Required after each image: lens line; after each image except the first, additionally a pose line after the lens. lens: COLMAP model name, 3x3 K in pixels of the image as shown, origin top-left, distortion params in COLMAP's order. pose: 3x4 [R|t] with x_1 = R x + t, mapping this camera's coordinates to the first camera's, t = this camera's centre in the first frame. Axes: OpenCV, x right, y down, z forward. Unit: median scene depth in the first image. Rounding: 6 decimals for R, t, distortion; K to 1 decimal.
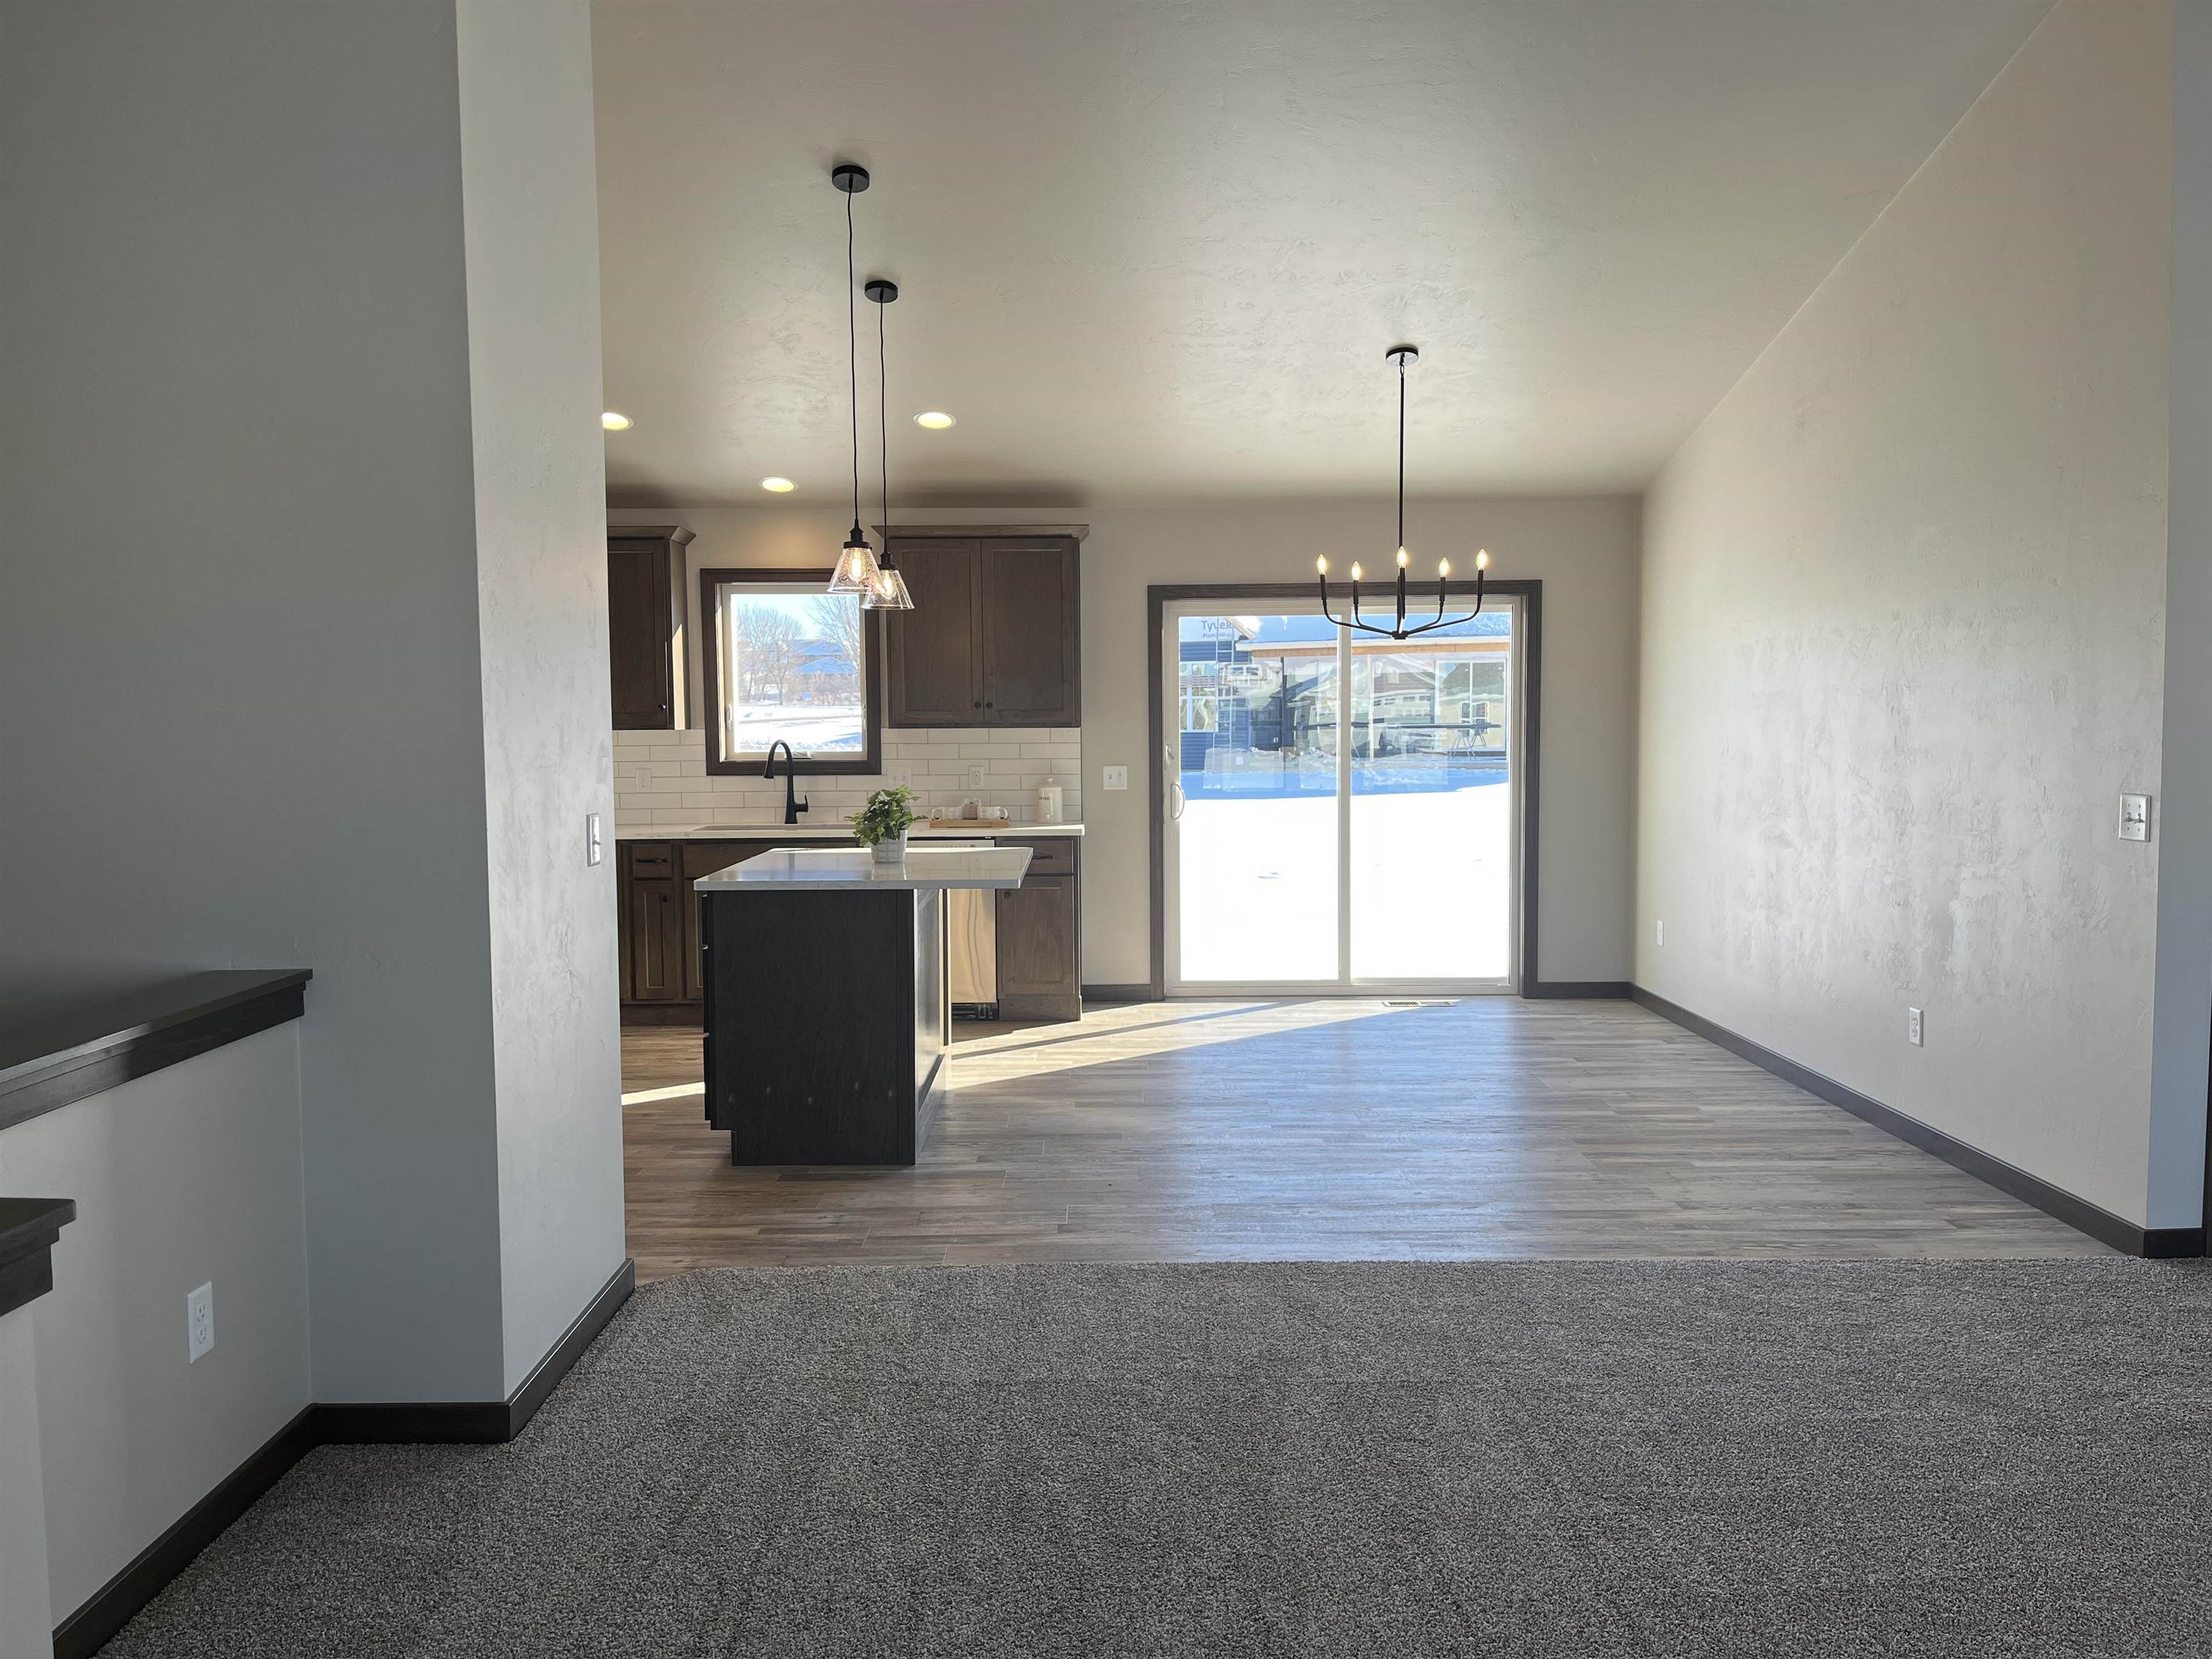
lens RADIAL K [[1675.6, 0, 1102.3], [0, 1675.6, 833.8], [0, 0, 1]] dist [0.077270, -0.101976]
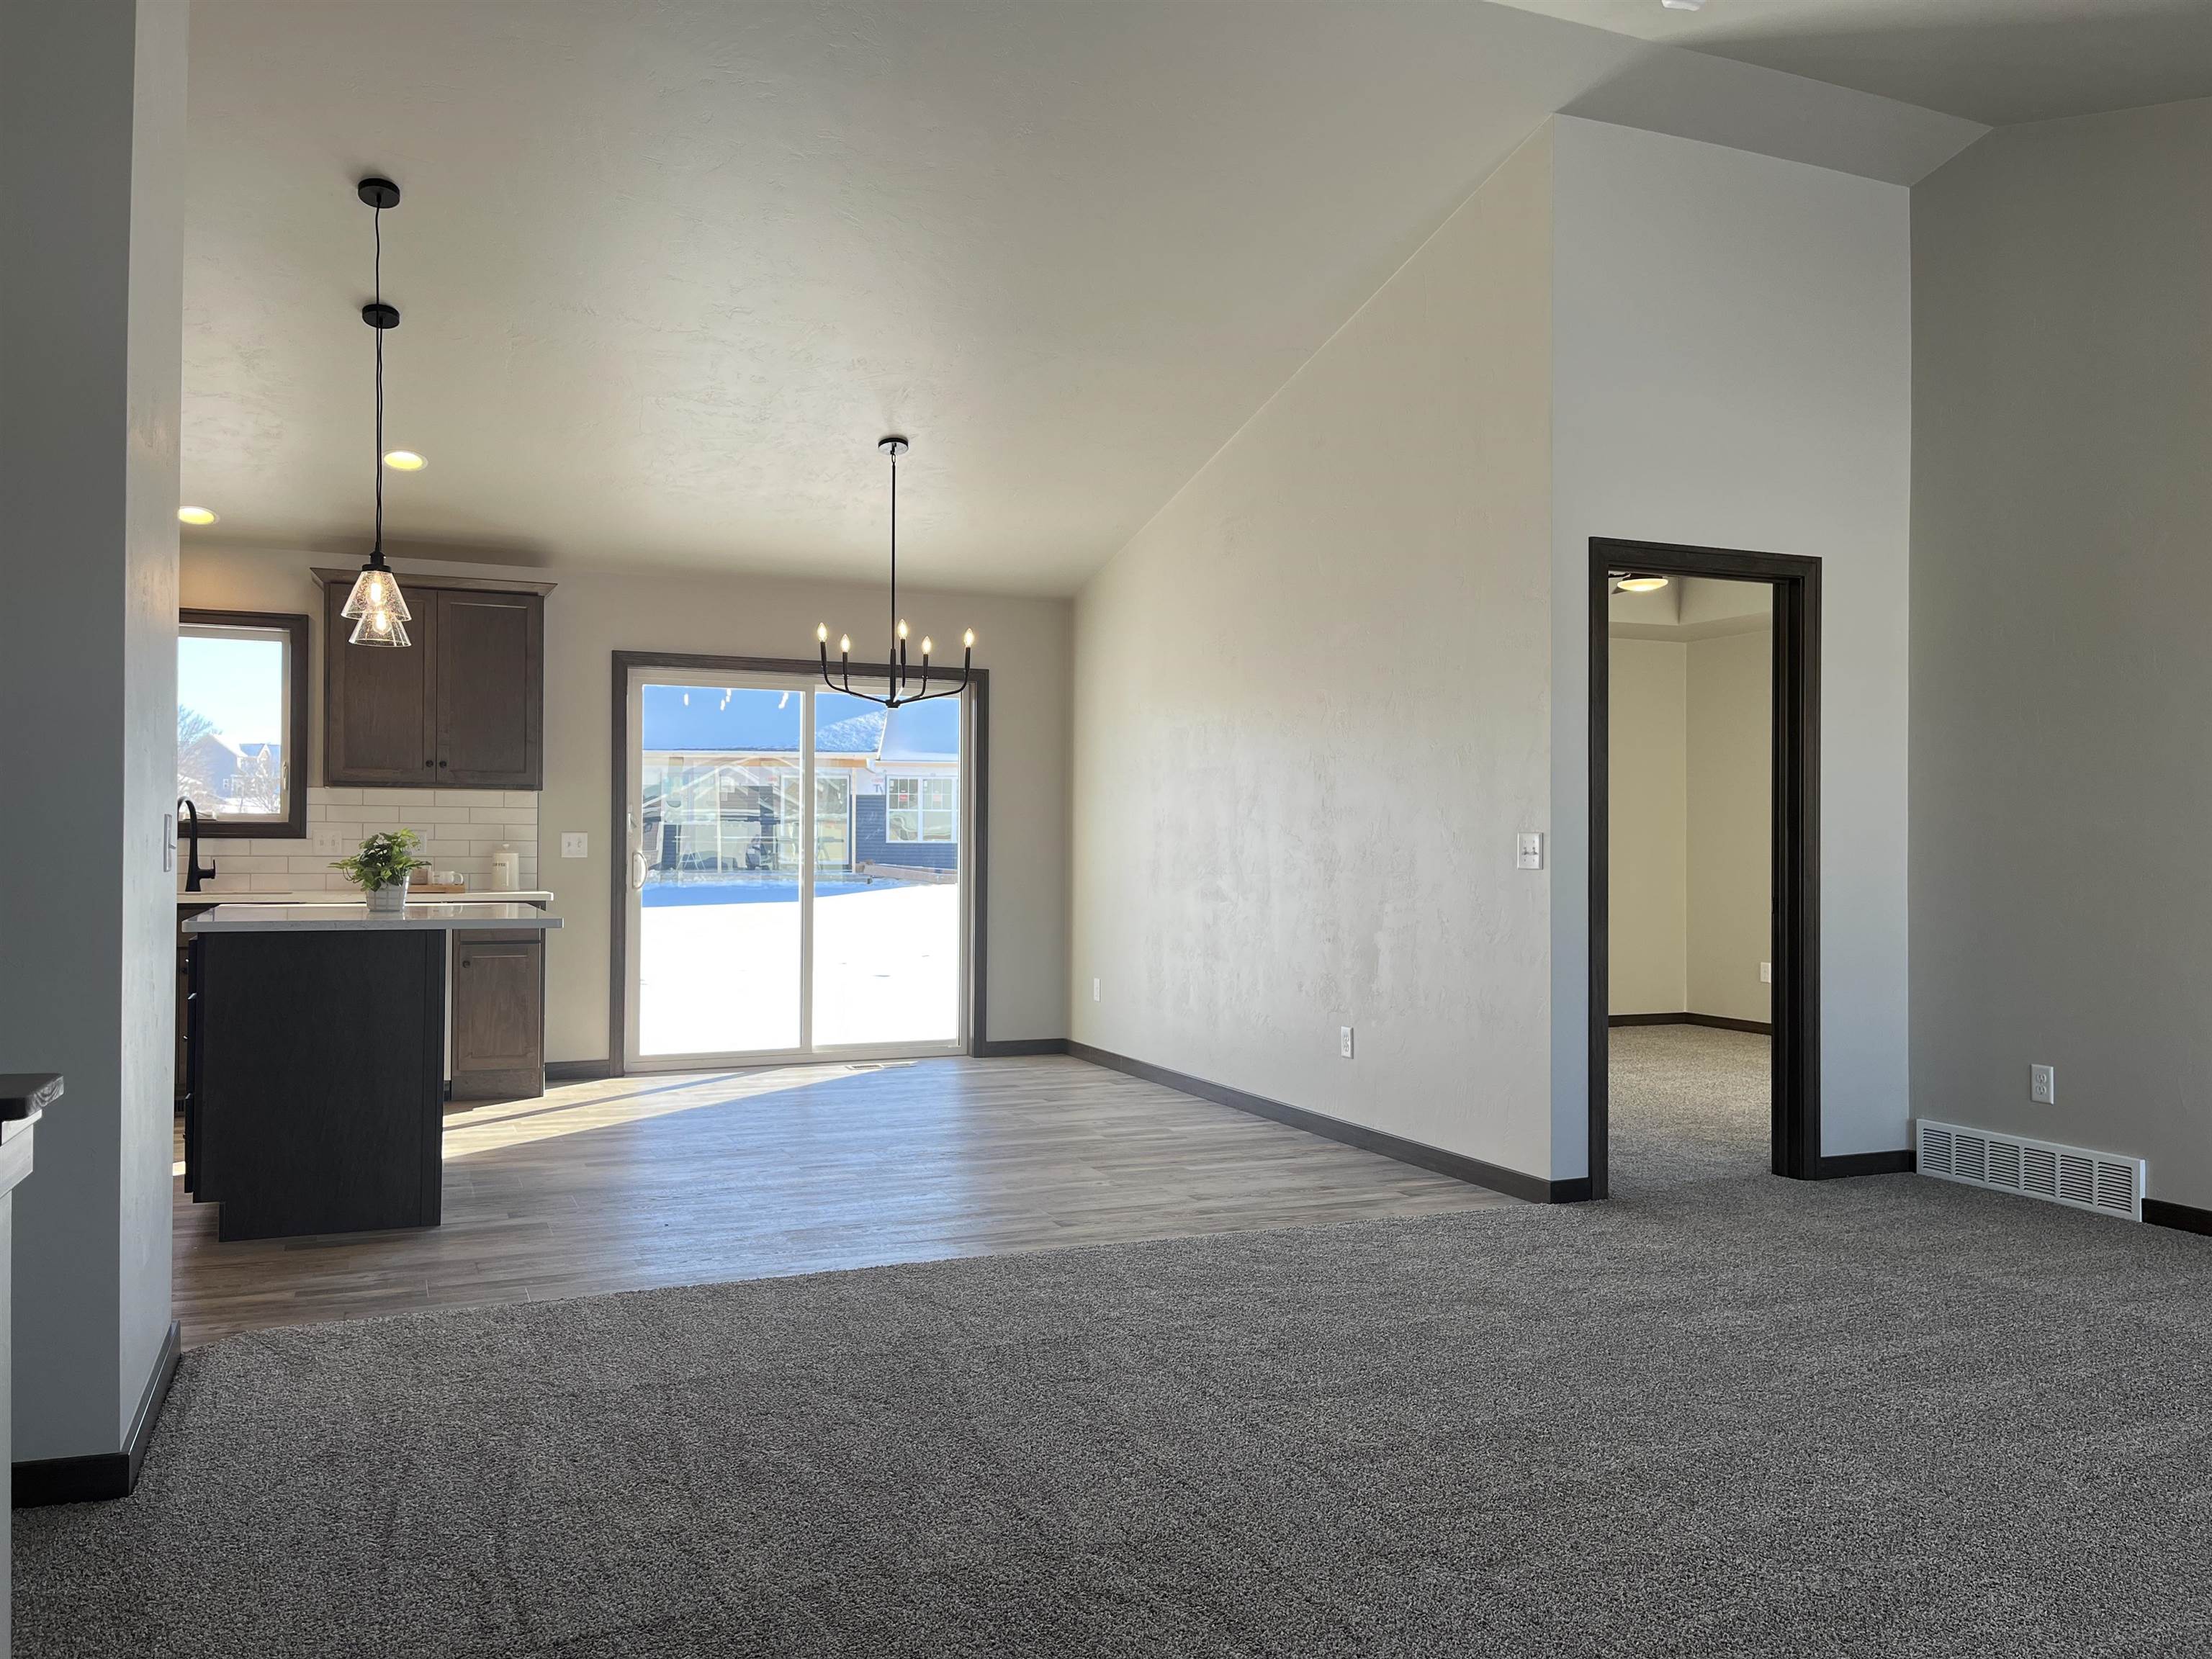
lens RADIAL K [[1675.6, 0, 1091.8], [0, 1675.6, 833.7], [0, 0, 1]] dist [0.077270, -0.101976]
pose [[0.922646, 0.015962, 0.385318, -0.122173], [0.012248, 0.997426, -0.070648, 0.043084], [-0.385453, 0.069902, 0.920076, -0.018630]]
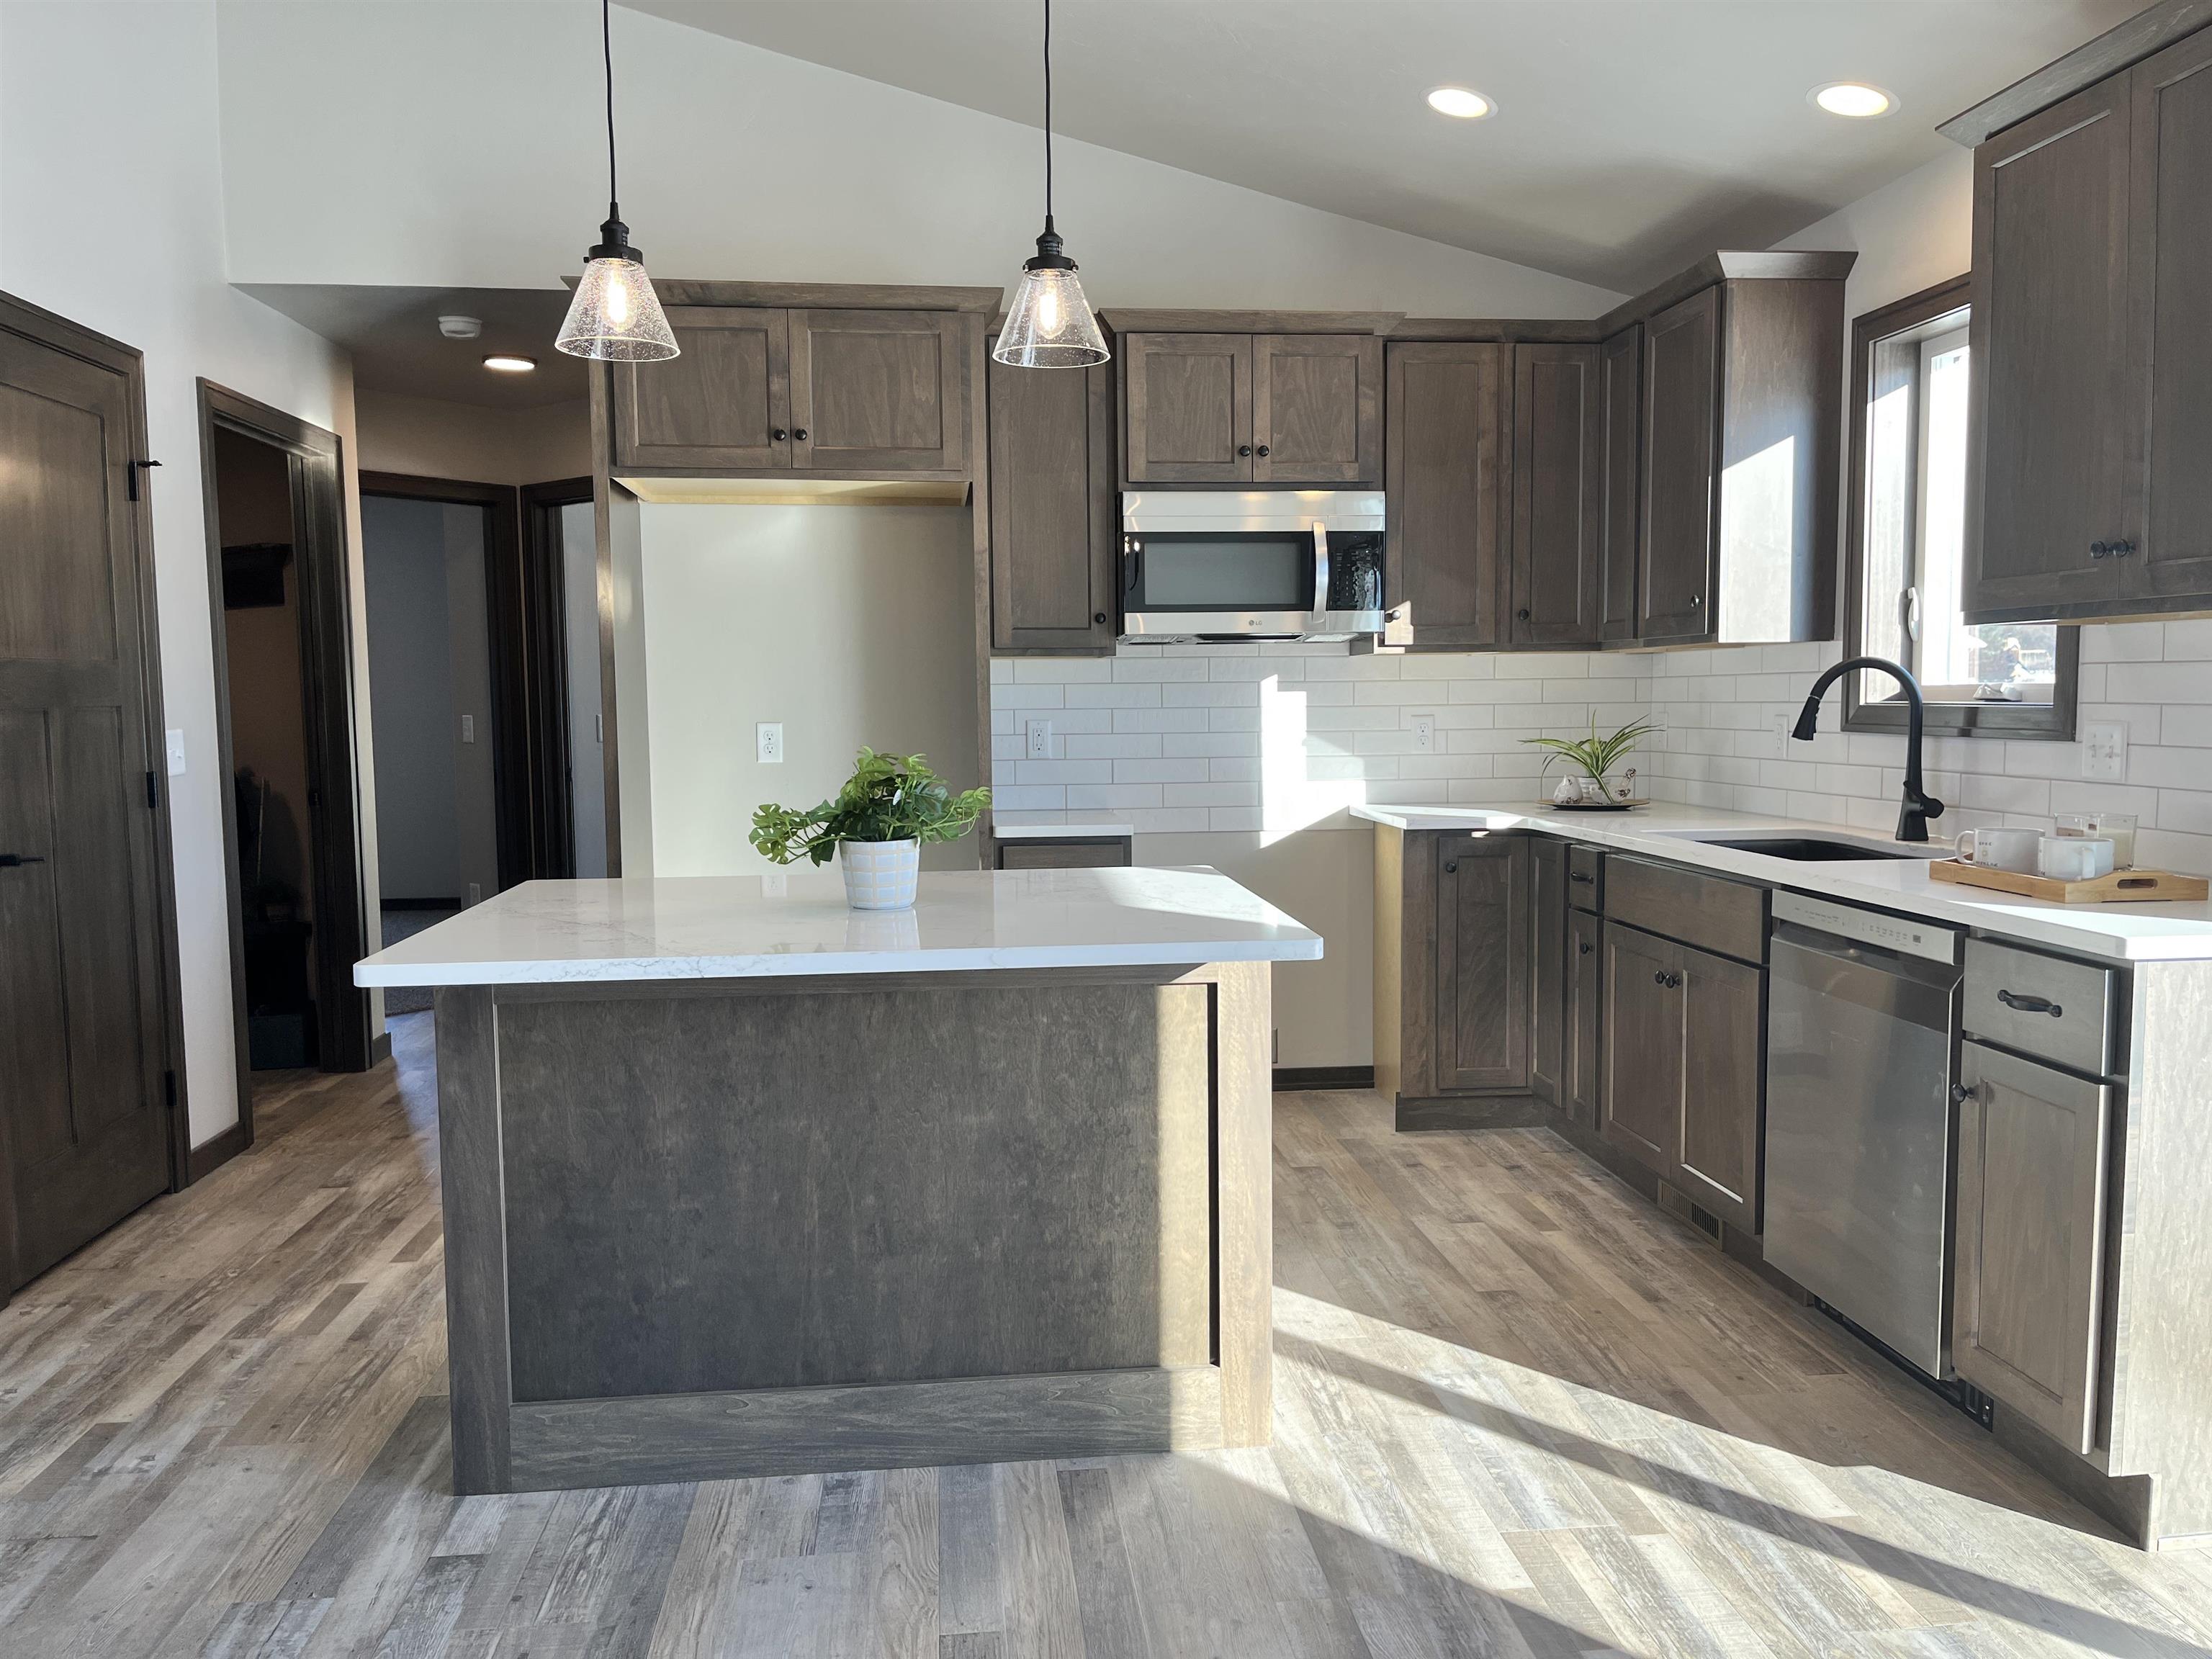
lens RADIAL K [[1675.6, 0, 1122.0], [0, 1675.6, 835.0], [0, 0, 1]] dist [0.077270, -0.101976]
pose [[0.103452, 0.090331, -0.990524, 0.333791], [-0.057352, 0.994752, 0.084727, -0.045222], [0.992980, 0.048044, 0.108090, 0.961846]]
